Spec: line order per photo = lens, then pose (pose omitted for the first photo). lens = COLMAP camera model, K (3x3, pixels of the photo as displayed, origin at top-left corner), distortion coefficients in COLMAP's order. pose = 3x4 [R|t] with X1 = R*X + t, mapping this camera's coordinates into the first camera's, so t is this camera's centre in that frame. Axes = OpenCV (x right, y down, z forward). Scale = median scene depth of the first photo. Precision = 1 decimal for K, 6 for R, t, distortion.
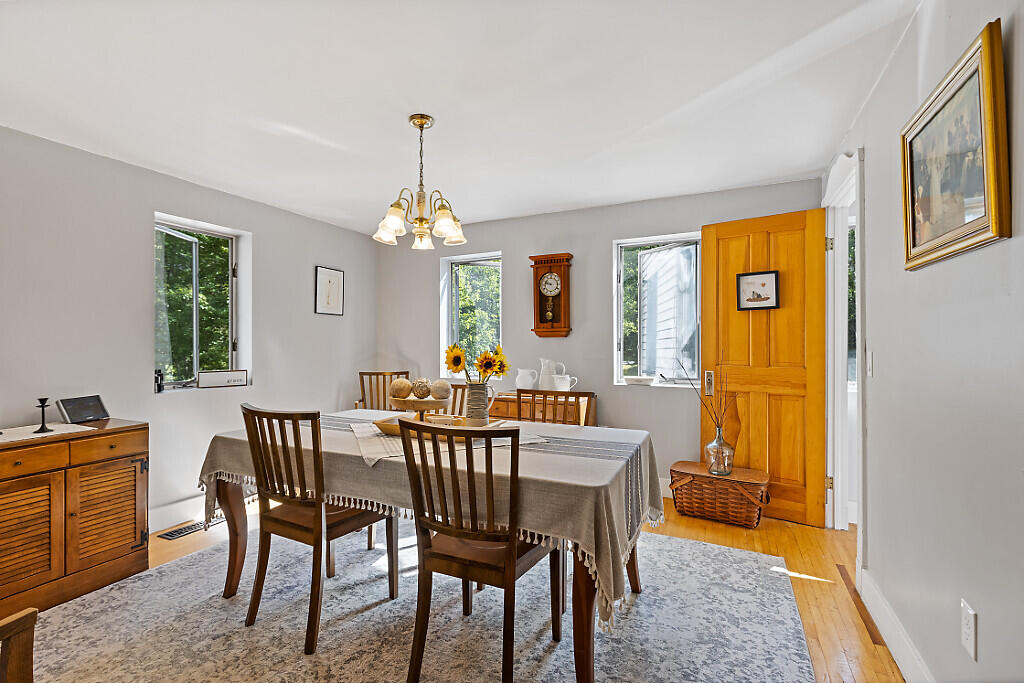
lens RADIAL K [[465.0, 0, 505.8], [0, 465.0, 342.4], [0, 0, 1]] dist [0.007833, -0.002087]
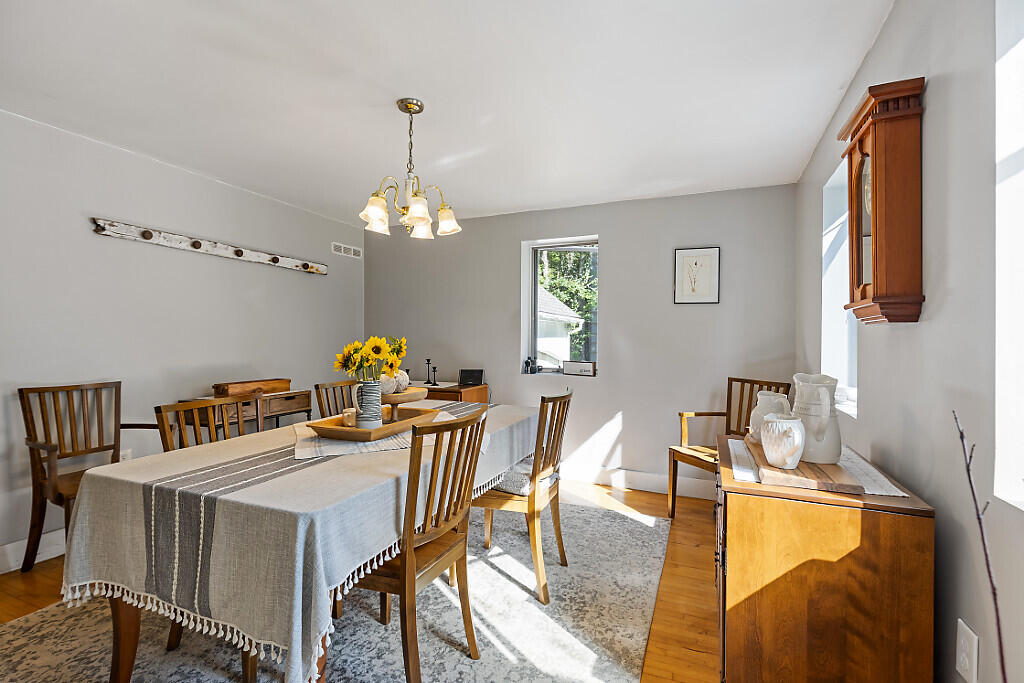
lens RADIAL K [[465.0, 0, 513.8], [0, 465.0, 337.9], [0, 0, 1]] dist [0.007833, -0.002087]
pose [[0.060807, 0.000612, -0.998149, 0.443011], [-0.004259, 0.999991, 0.000354, 0.002232], [0.998140, 0.004230, 0.060809, 0.643311]]
